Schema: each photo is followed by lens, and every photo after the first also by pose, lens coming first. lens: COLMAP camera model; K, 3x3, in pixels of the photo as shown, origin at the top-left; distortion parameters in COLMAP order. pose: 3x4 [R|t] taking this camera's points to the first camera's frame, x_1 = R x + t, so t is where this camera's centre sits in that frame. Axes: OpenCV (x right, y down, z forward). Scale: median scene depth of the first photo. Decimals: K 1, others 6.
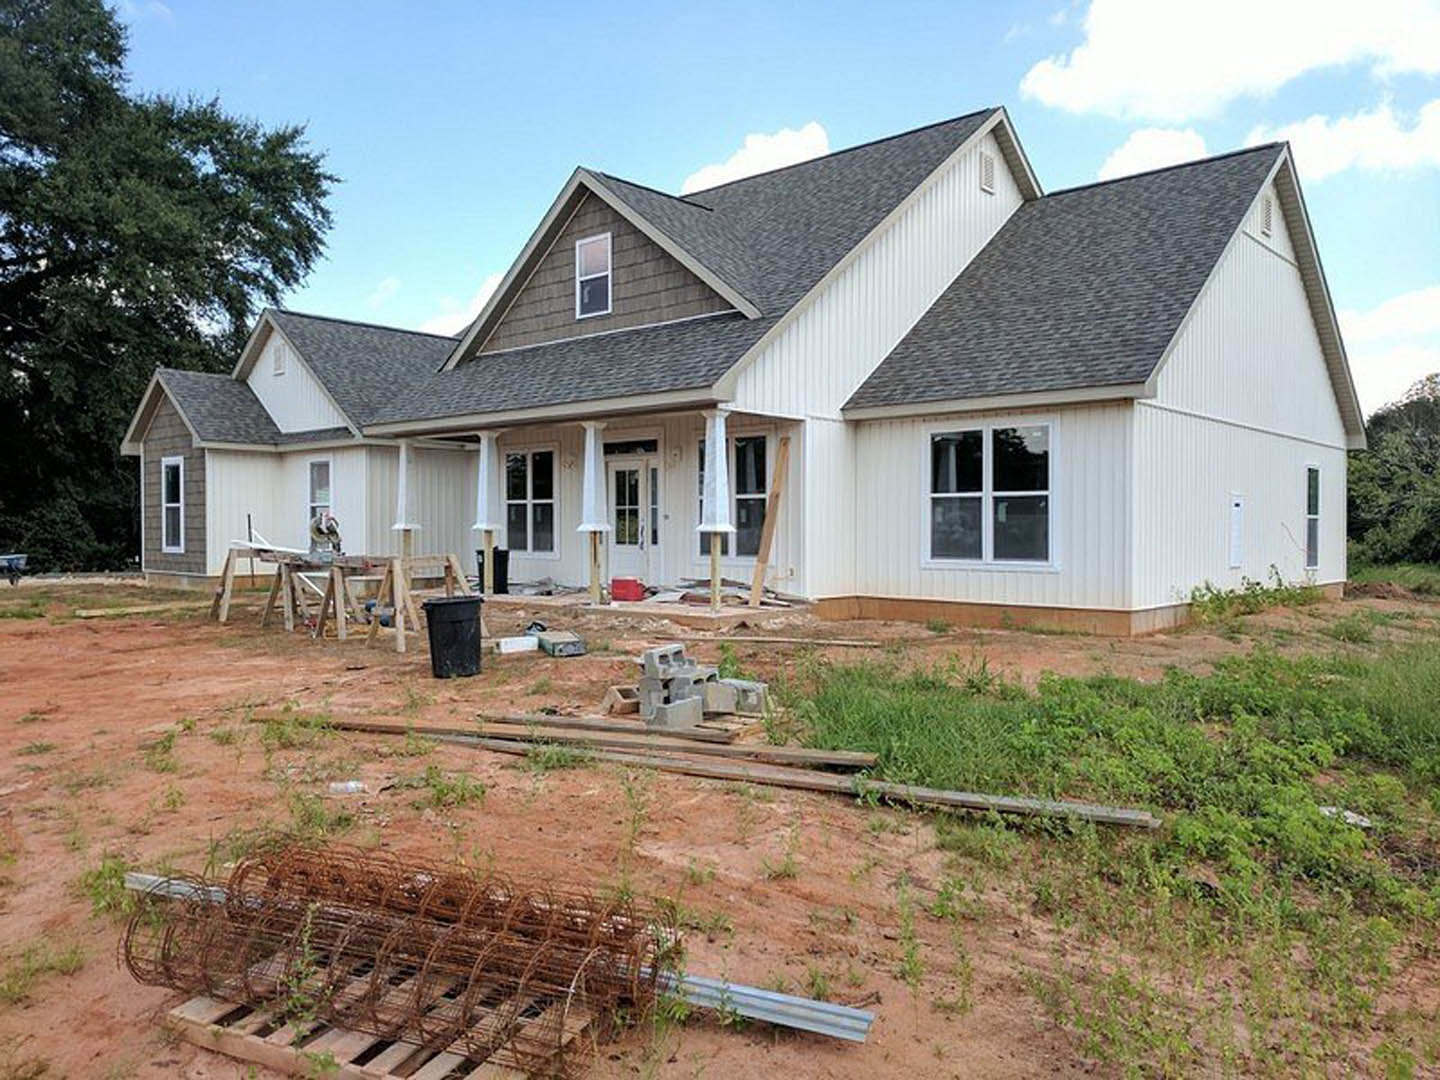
lens RADIAL K [[1065.3, 0, 711.6], [0, 1065.3, 545.6], [0, 0, 1]] dist [0.013108, -0.004430]
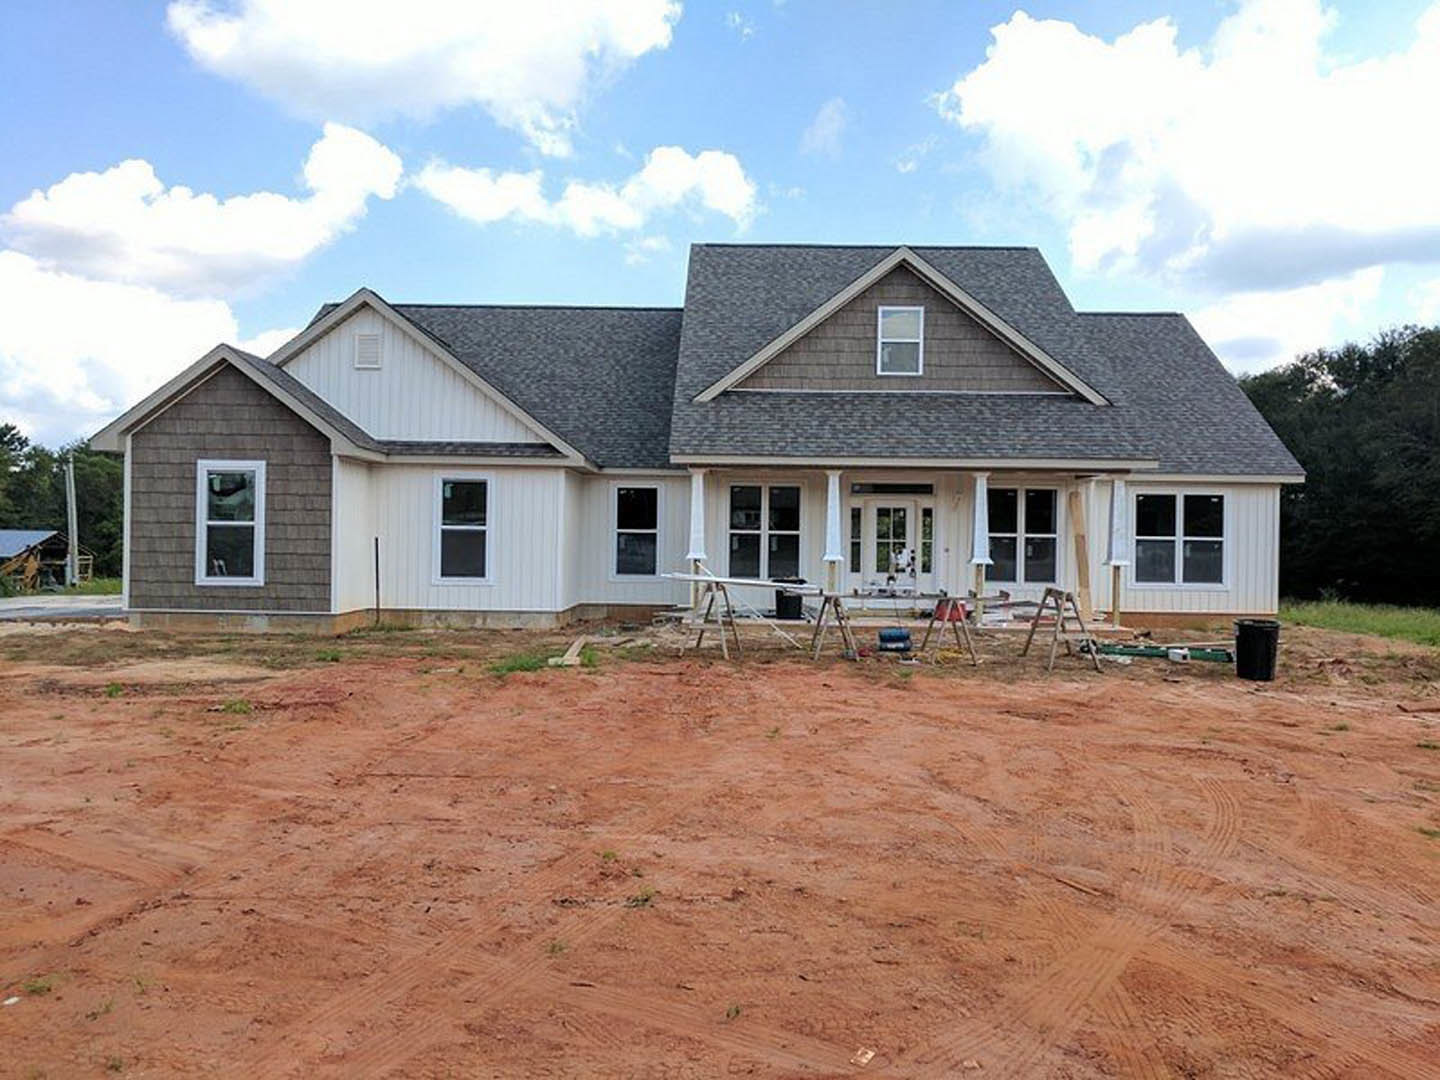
lens RADIAL K [[1065.3, 0, 715.2], [0, 1065.3, 535.0], [0, 0, 1]] dist [0.013108, -0.004430]
pose [[0.752976, 0.015942, 0.657854, -1.001971], [0.000028, 0.999706, -0.024258, -0.014328], [-0.658048, 0.018284, 0.752754, 0.264512]]
